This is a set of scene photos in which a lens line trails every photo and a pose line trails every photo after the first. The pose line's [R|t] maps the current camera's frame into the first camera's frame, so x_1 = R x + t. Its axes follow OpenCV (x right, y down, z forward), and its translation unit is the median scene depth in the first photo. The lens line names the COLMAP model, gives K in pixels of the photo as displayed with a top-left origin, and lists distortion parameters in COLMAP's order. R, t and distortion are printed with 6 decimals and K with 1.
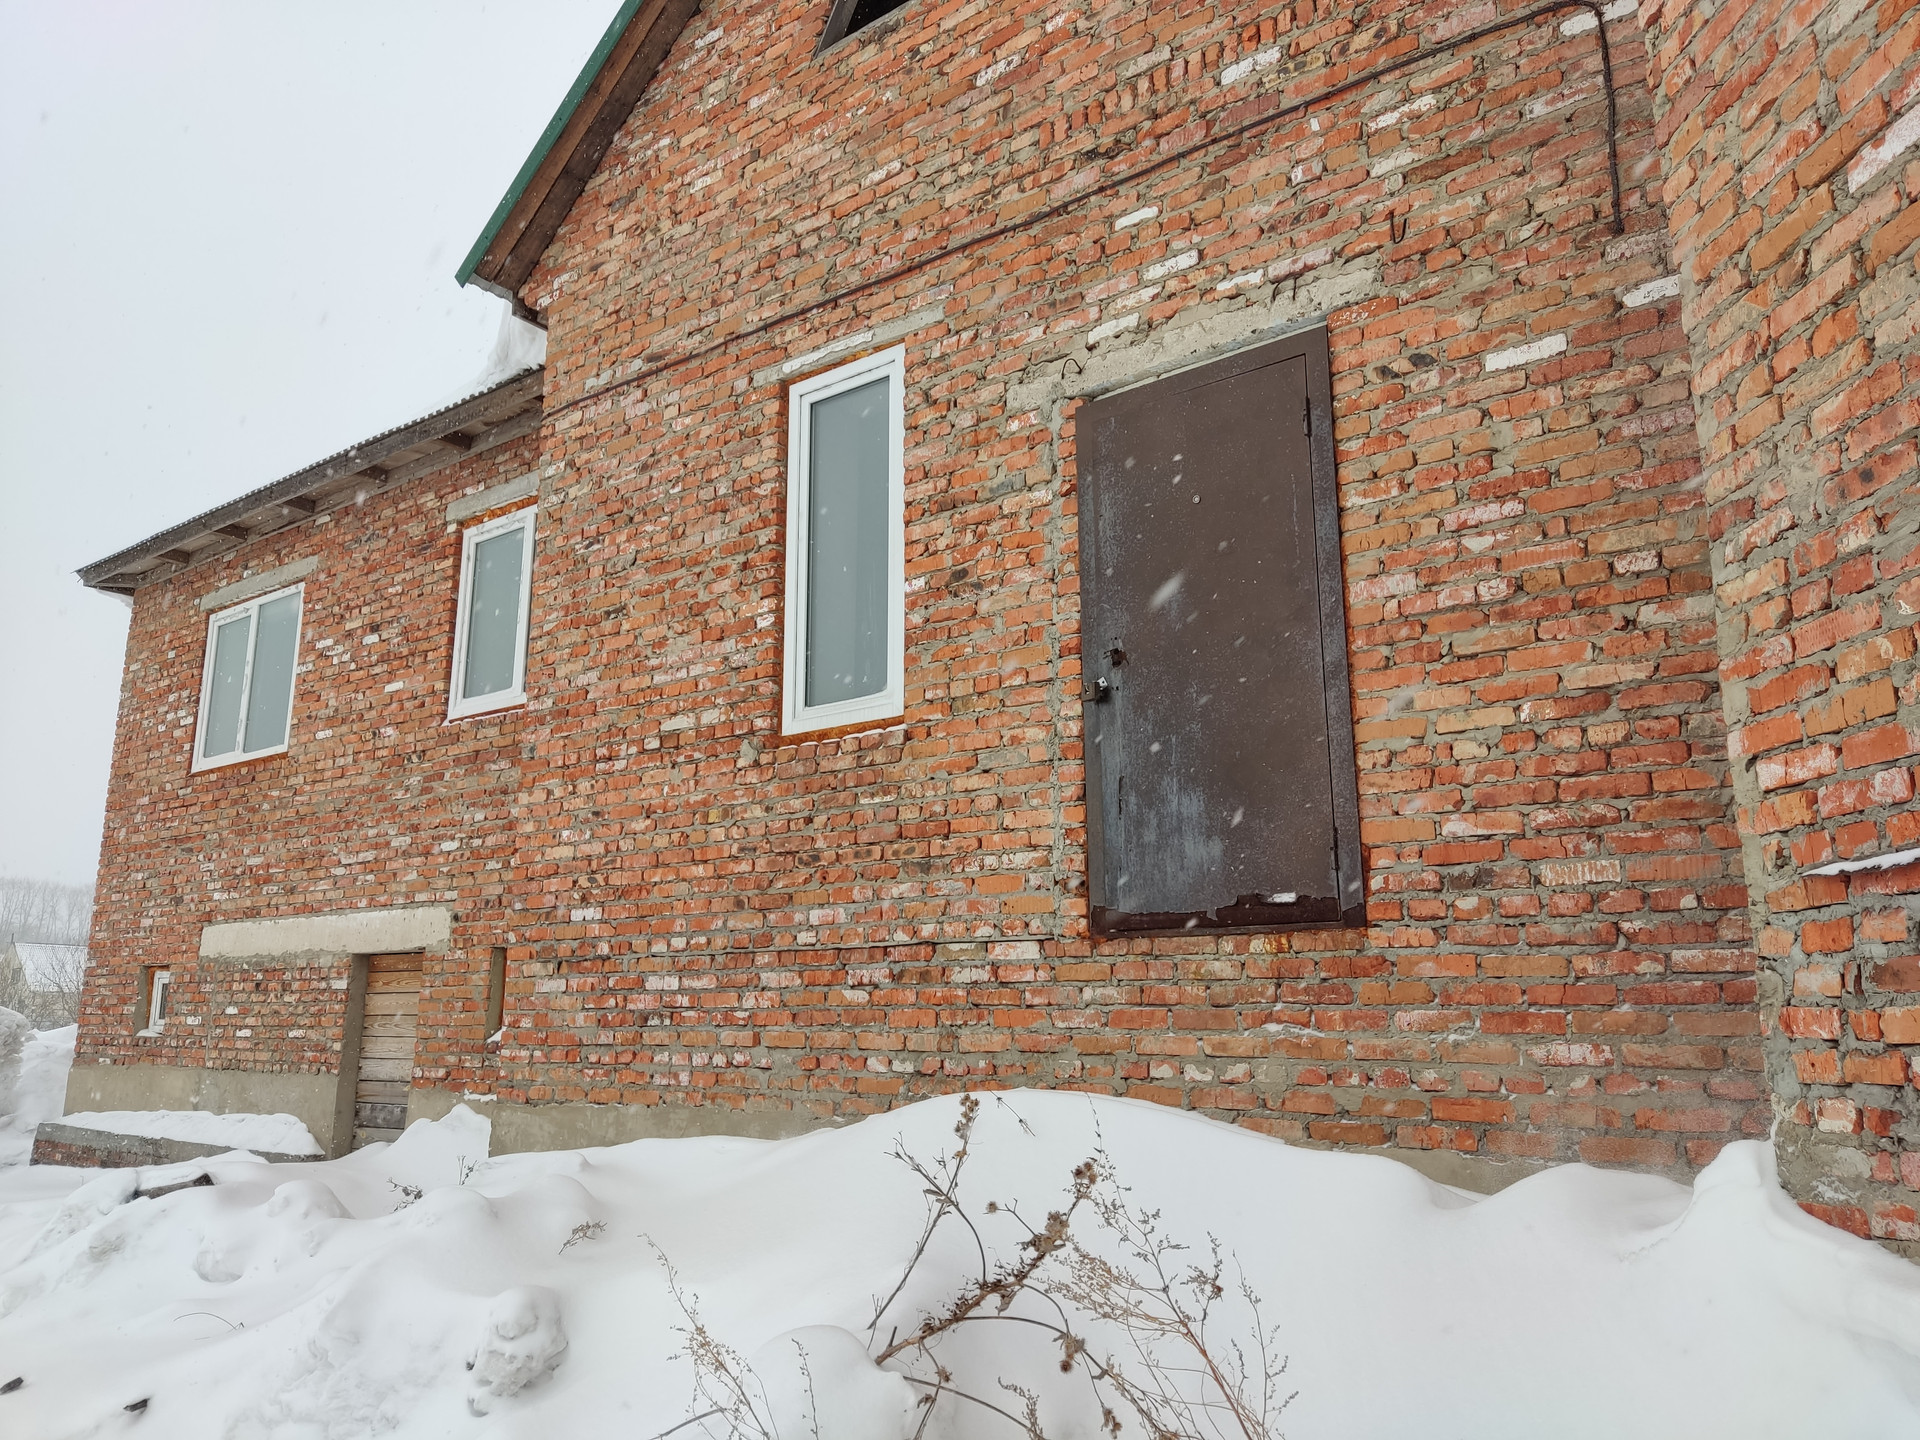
lens RADIAL K [[1410.1, 0, 960.0], [0, 1410.1, 720.0], [0, 0, 1]] dist [0.124715, -0.188824]
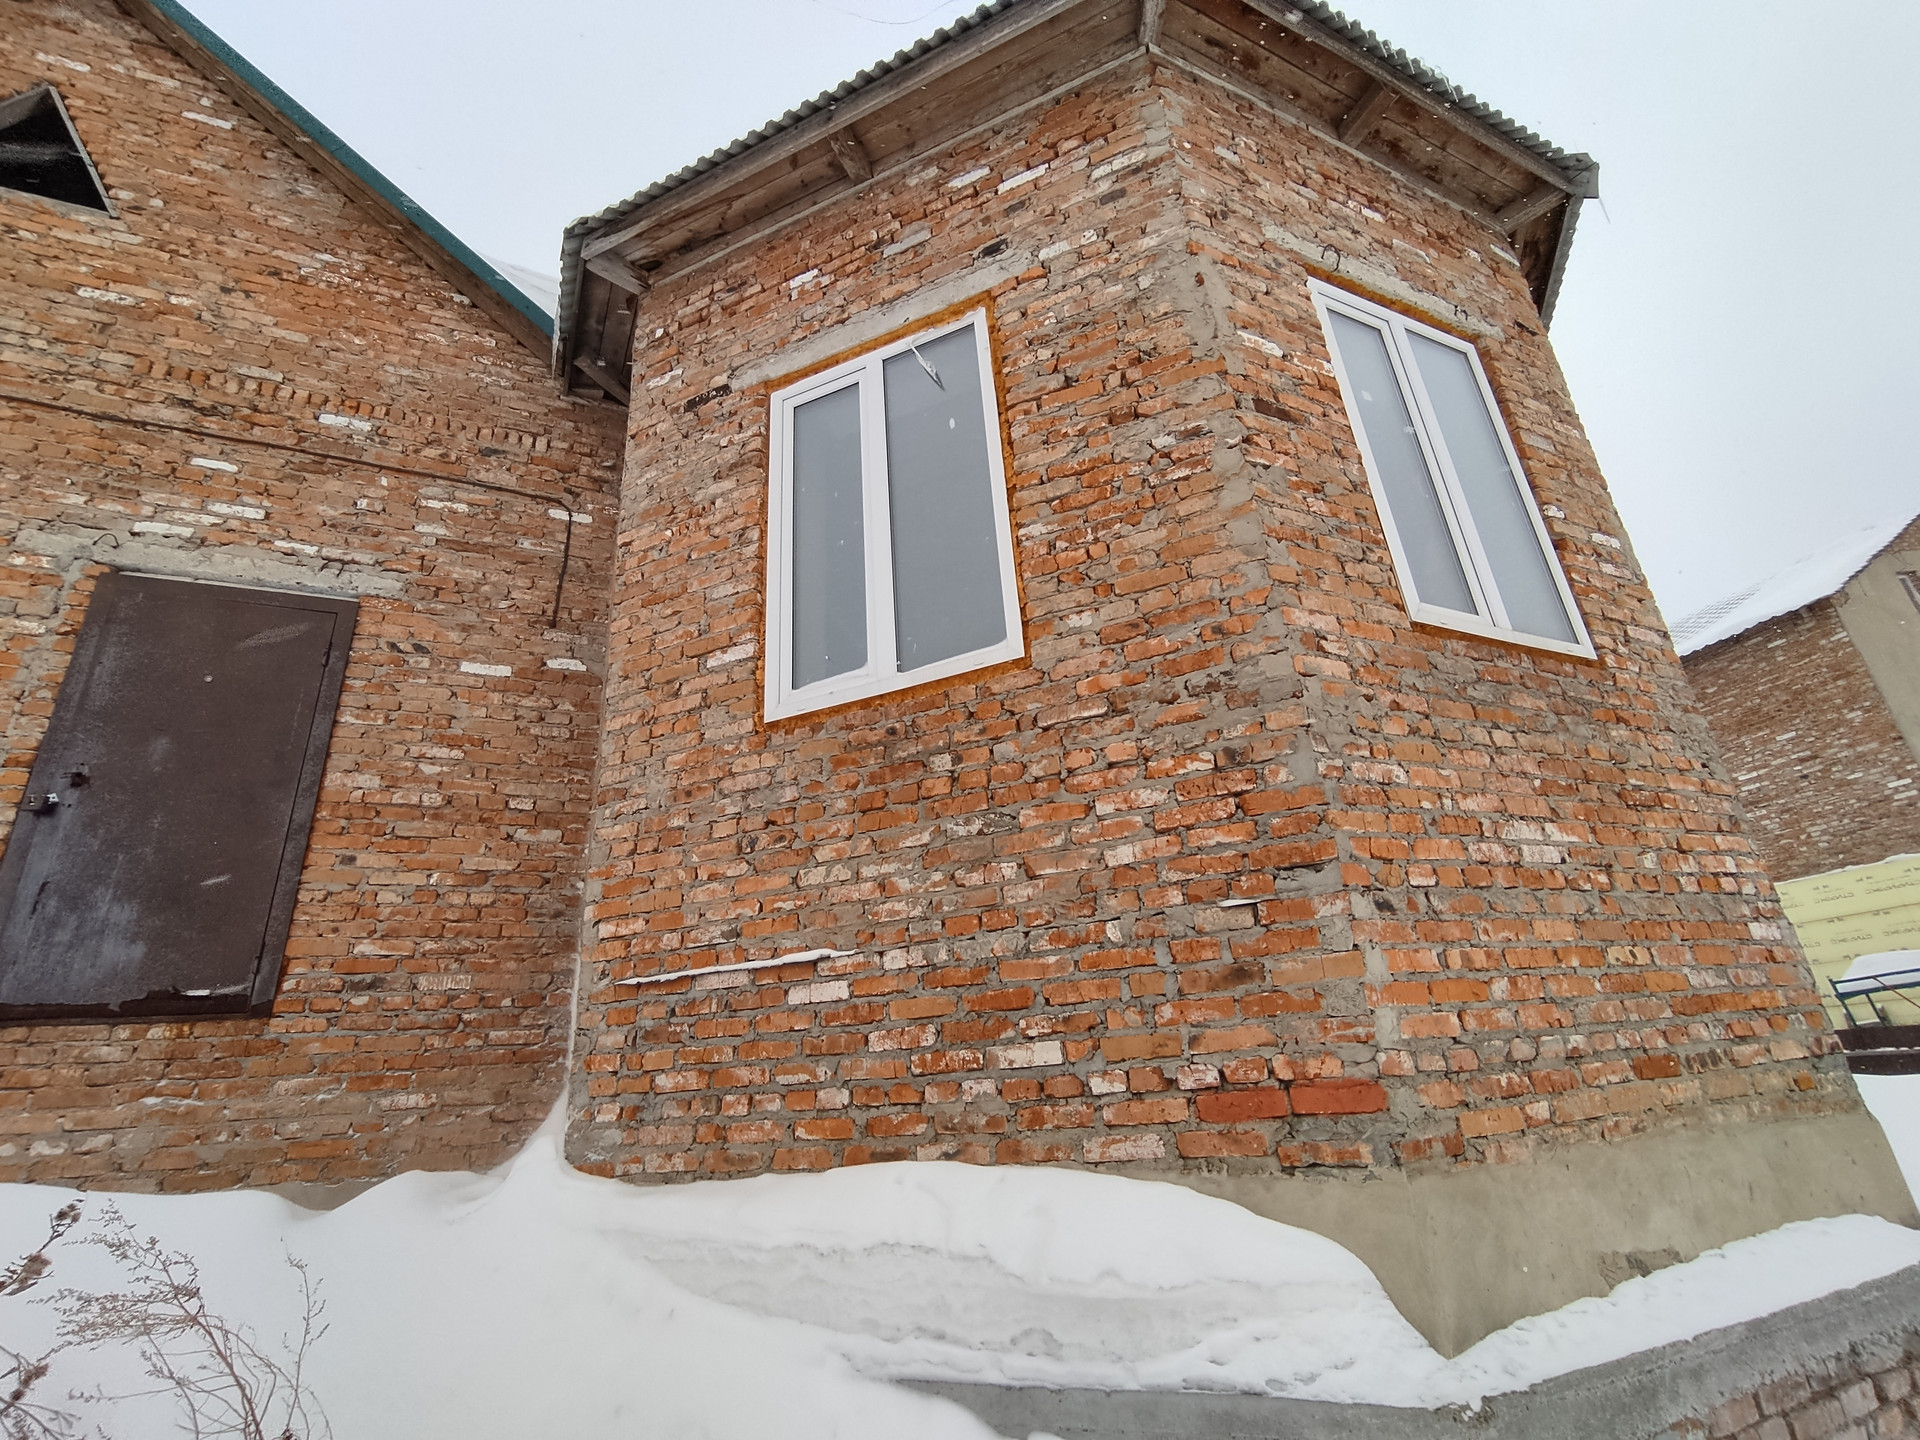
lens RADIAL K [[875.1, 0, 960.0], [0, 875.1, 720.0], [0, 0, 1]] dist [-0.010666, 0.000994]
pose [[0.472717, 0.301328, 0.828094, -0.178603], [-0.119165, 0.952946, -0.278734, 0.025280], [-0.873120, 0.033082, 0.486382, -0.000982]]
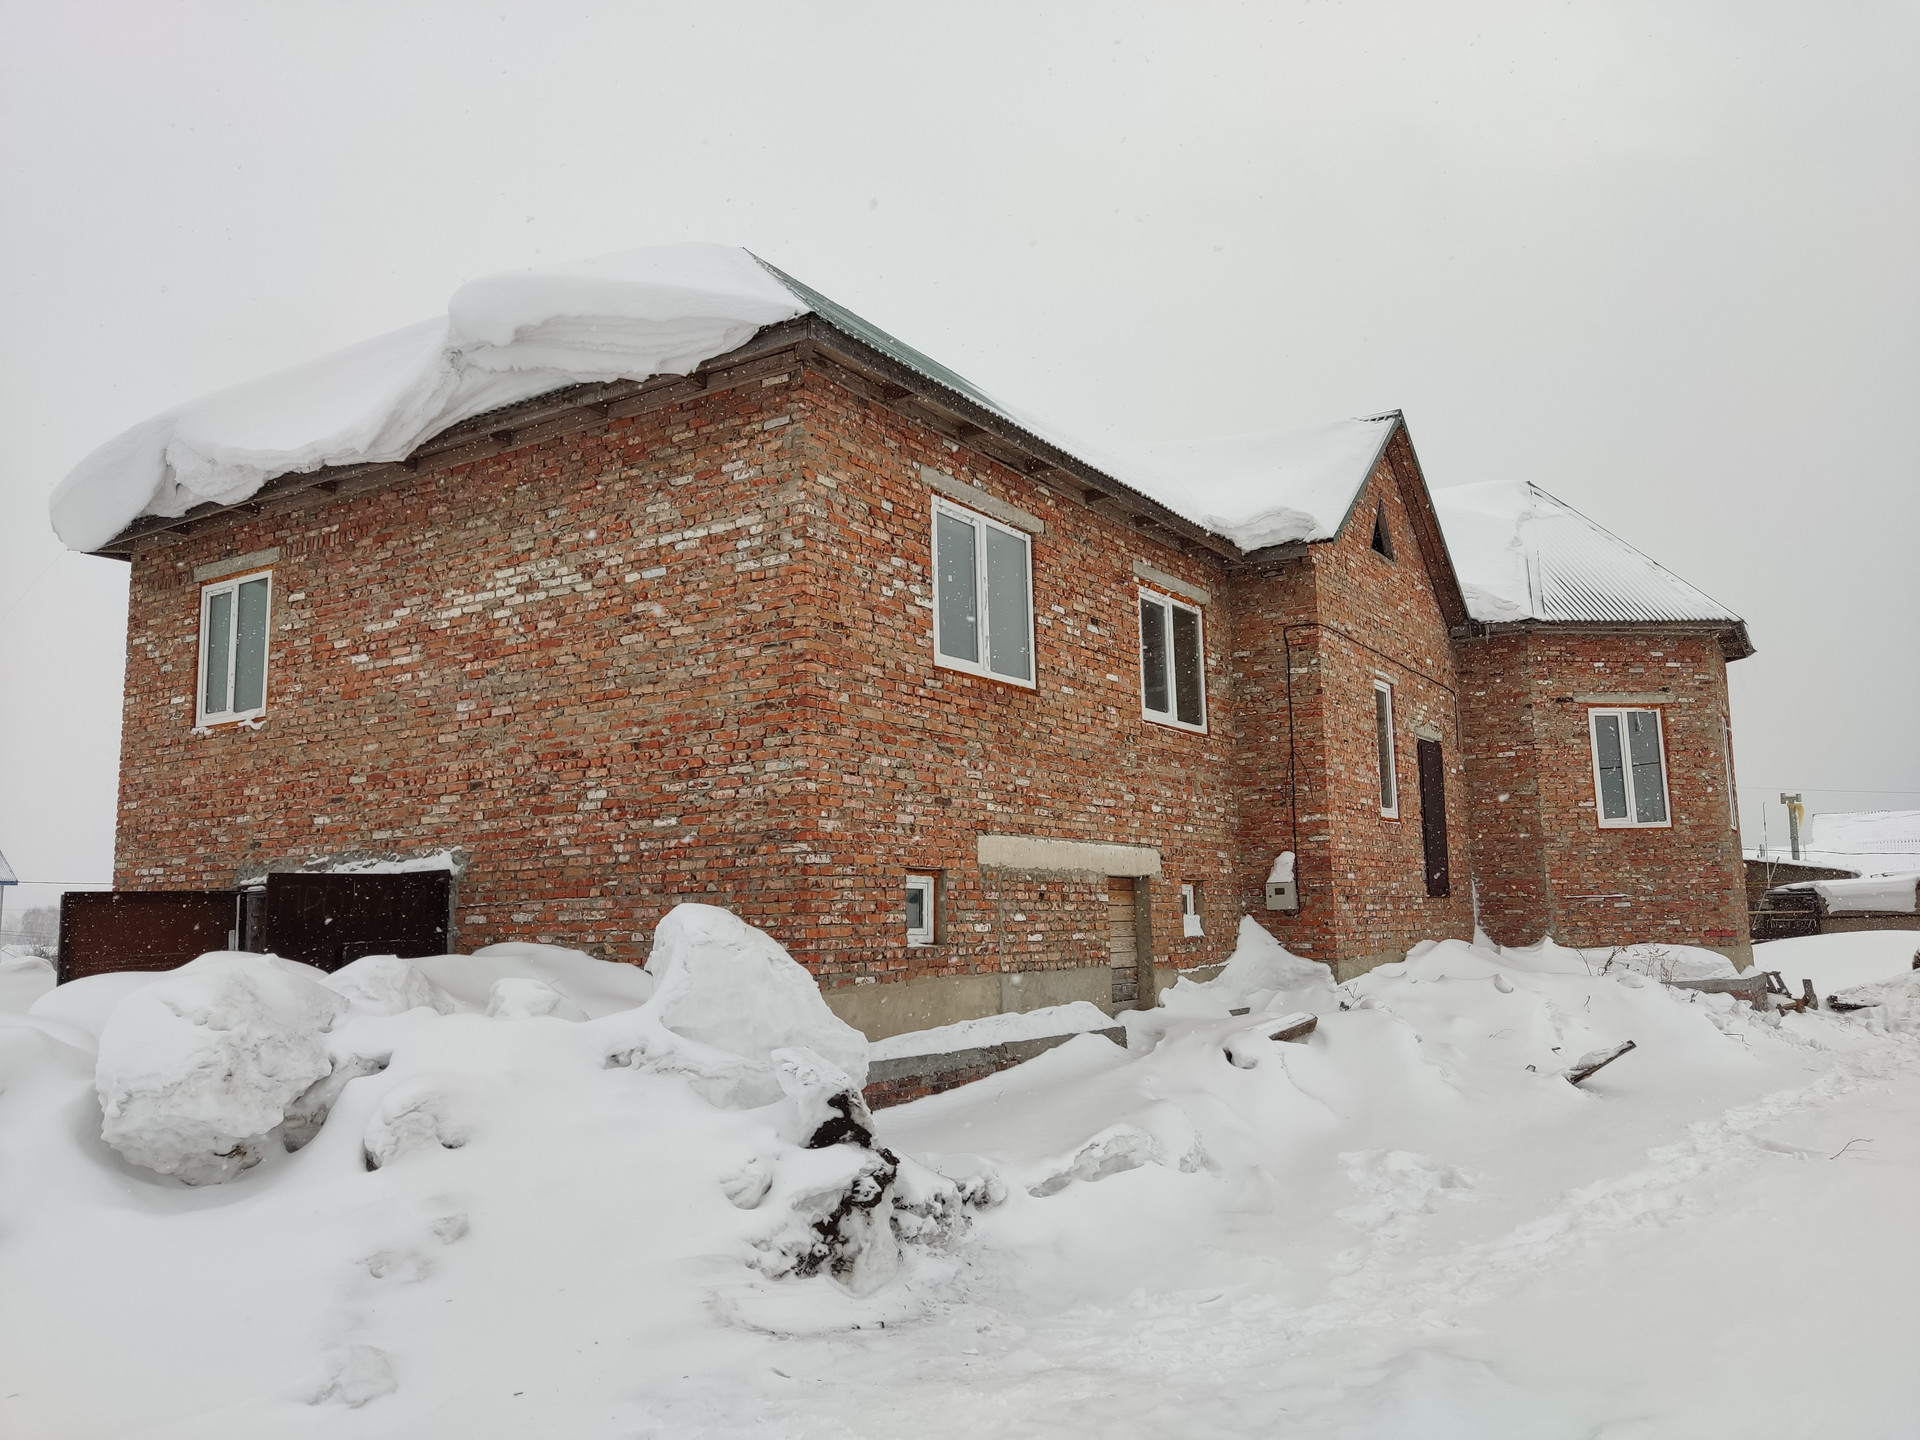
lens RADIAL K [[1410.1, 0, 960.0], [0, 1410.1, 720.0], [0, 0, 1]] dist [0.124715, -0.188824]
pose [[-0.087668, 0.139082, 0.986393, -3.872974], [-0.189554, 0.969784, -0.153587, 0.564485], [-0.977949, -0.200440, -0.058656, 2.793528]]
